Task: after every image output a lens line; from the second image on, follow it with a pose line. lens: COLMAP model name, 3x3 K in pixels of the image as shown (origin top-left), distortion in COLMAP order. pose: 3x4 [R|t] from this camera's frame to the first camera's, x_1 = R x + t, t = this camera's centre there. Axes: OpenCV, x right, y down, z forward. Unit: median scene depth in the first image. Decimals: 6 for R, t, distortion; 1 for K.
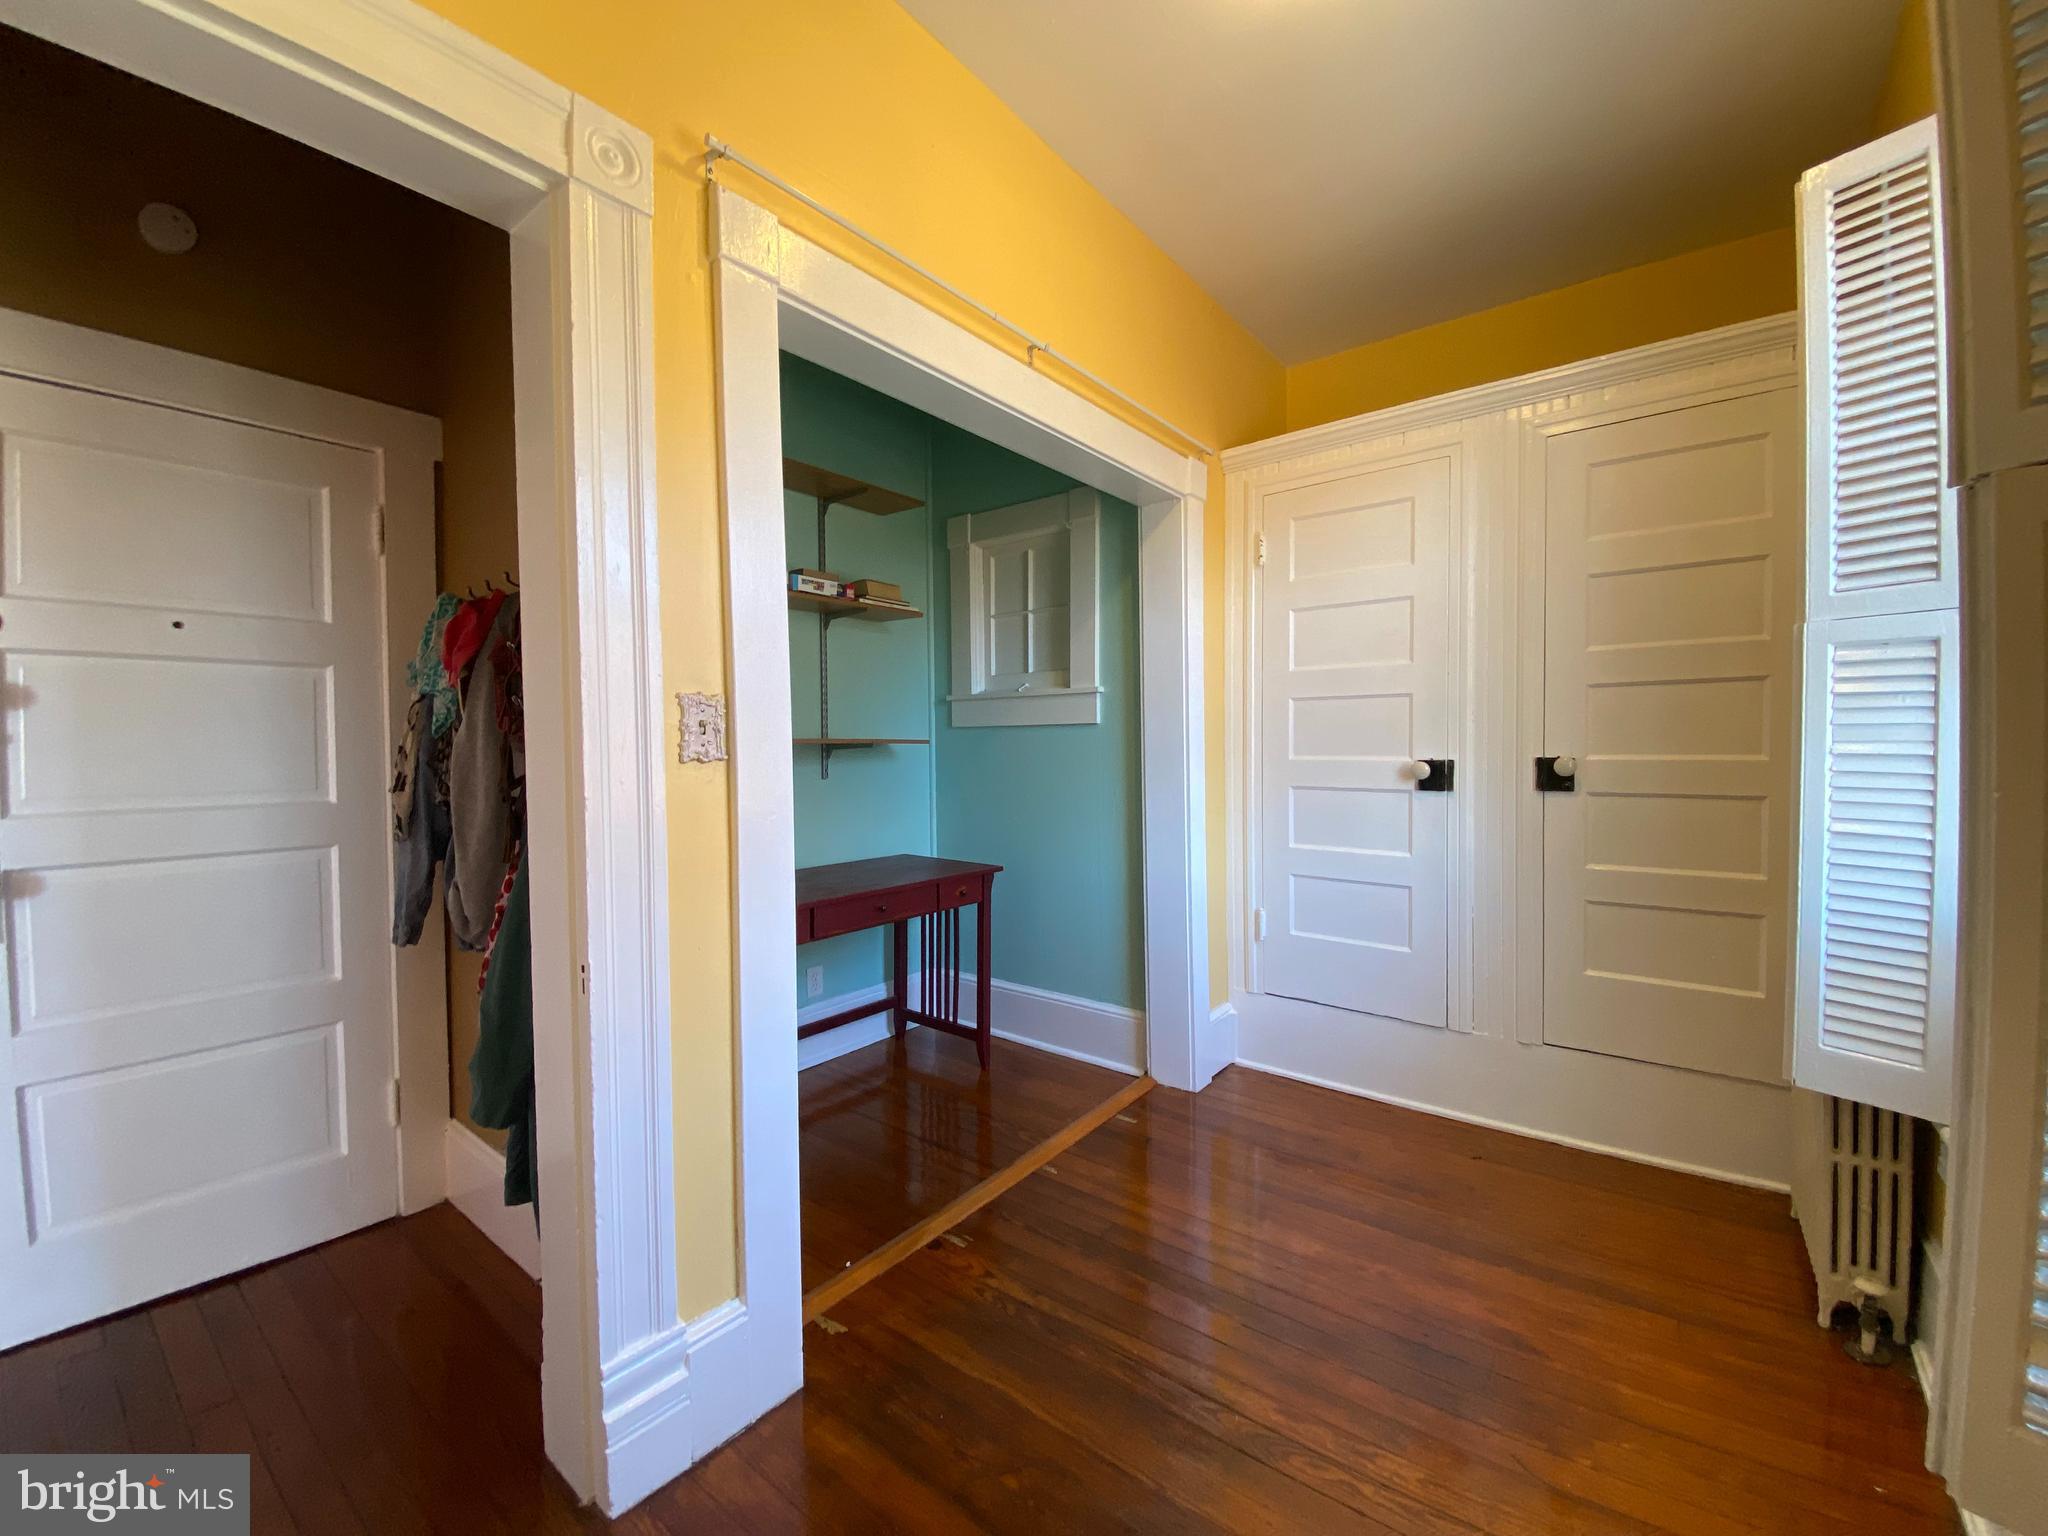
lens RADIAL K [[820.7, 0, 1024.0], [0, 820.7, 768.0], [0, 0, 1]] dist [-0.001182, -0.014206]
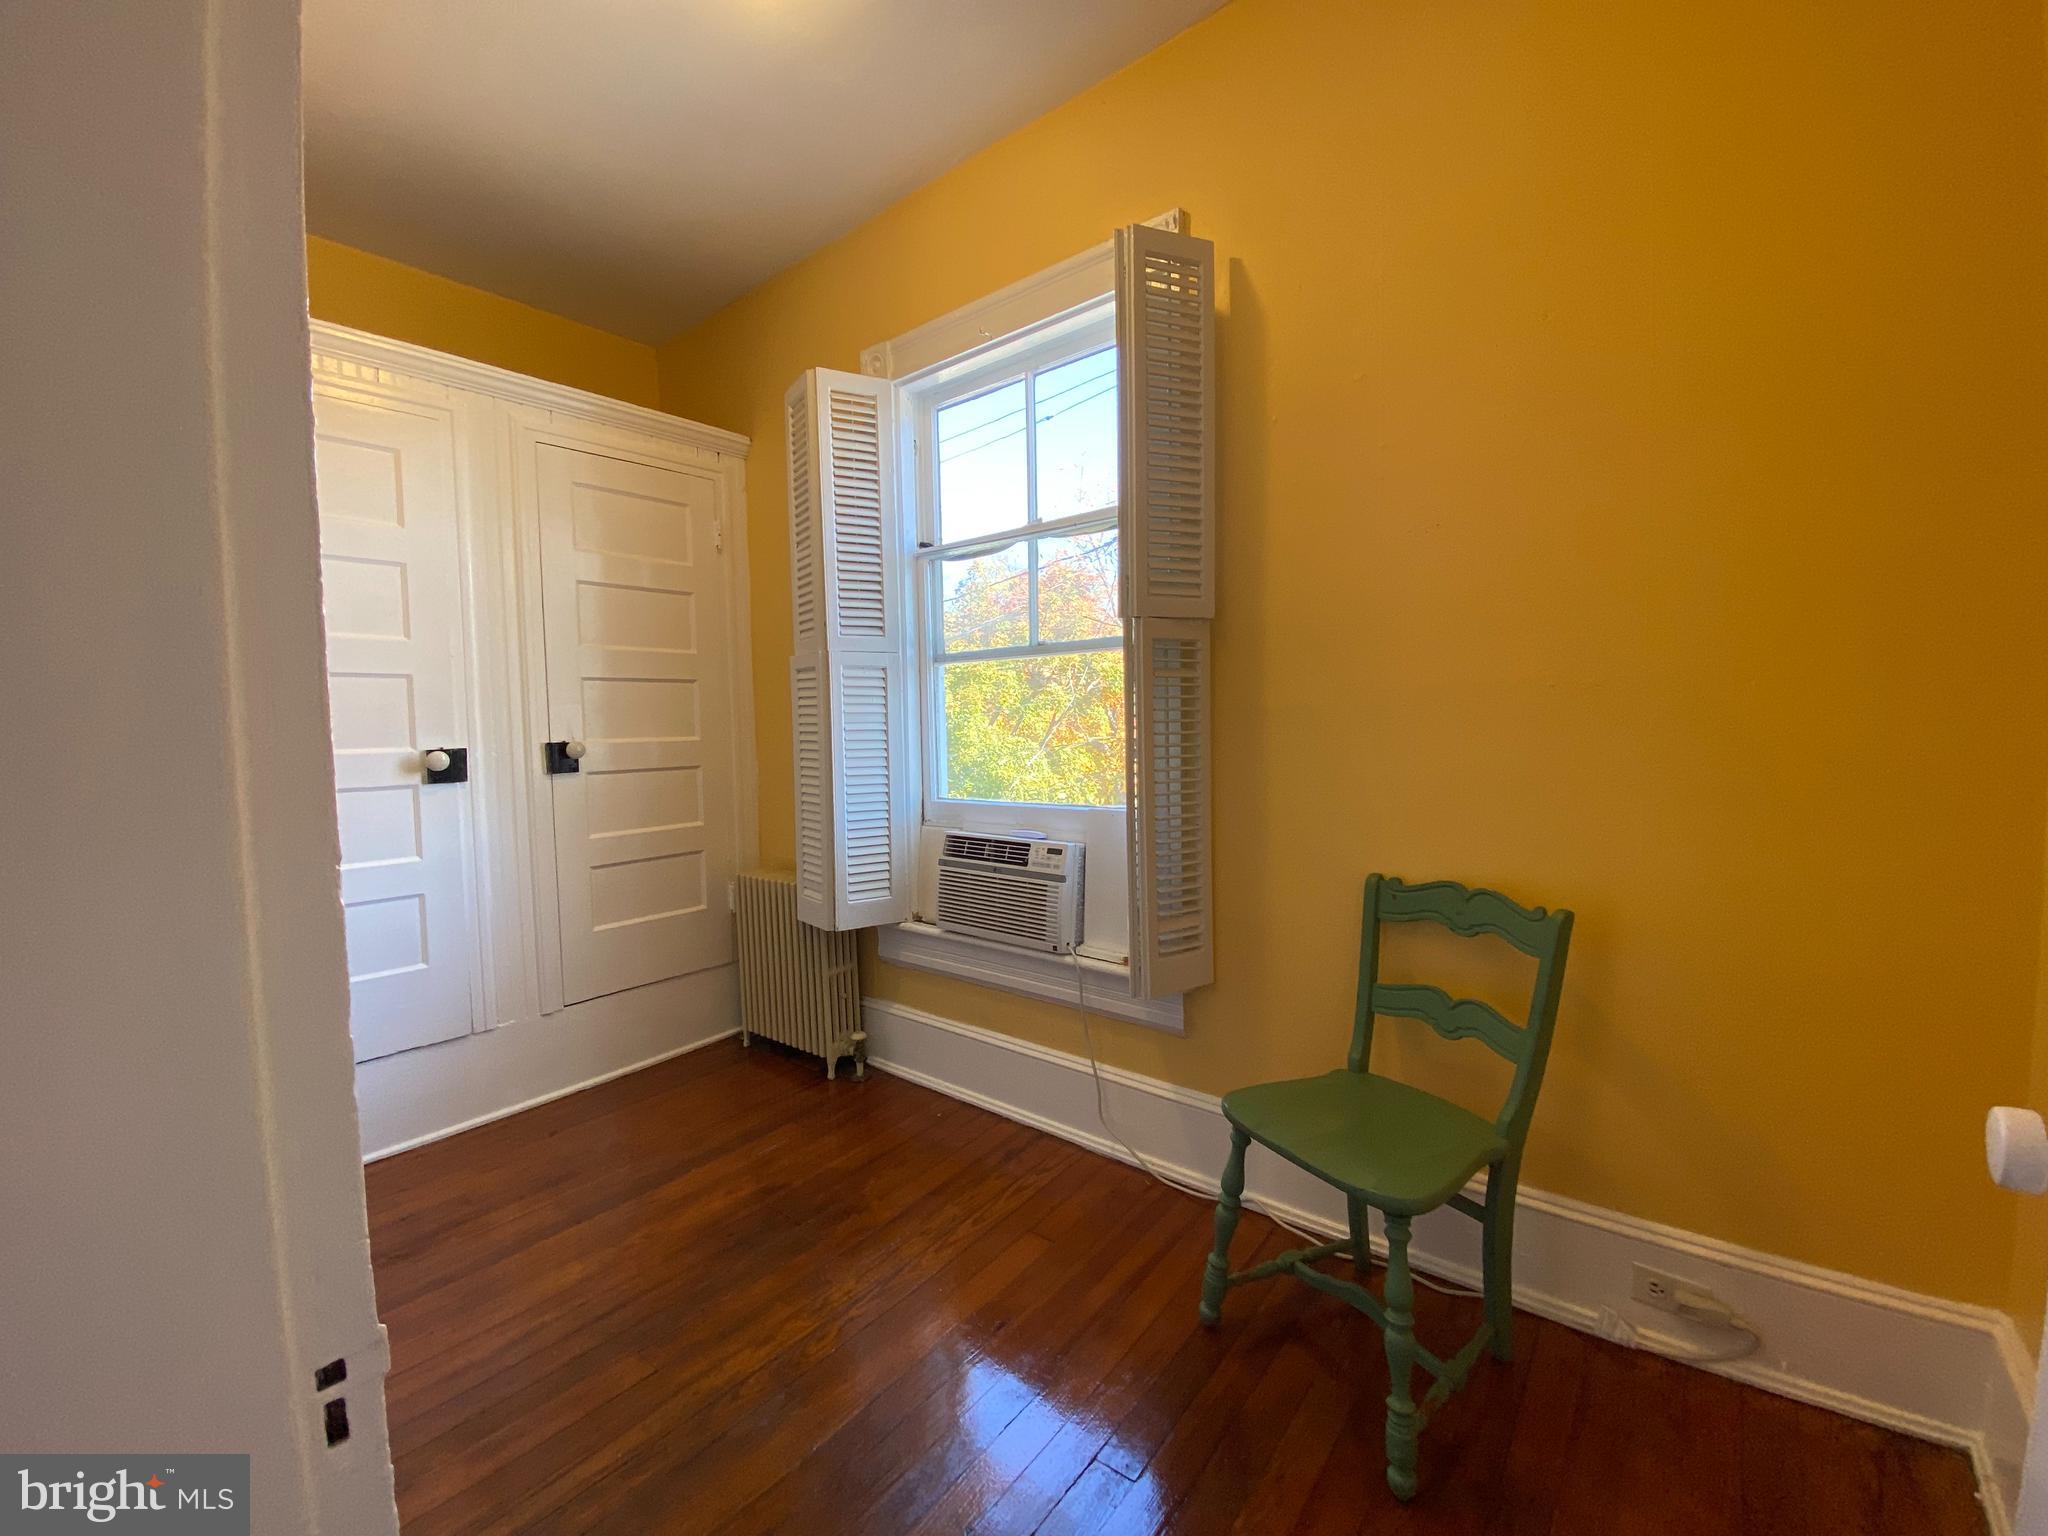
lens RADIAL K [[826.8, 0, 1024.0], [0, 826.8, 768.0], [0, 0, 1]] dist [0.002355, -0.011384]
pose [[0.001601, -0.051350, 0.998679, -0.471249], [0.047727, 0.997547, 0.051215, -0.006150], [-0.998859, 0.047582, 0.004047, 0.394049]]
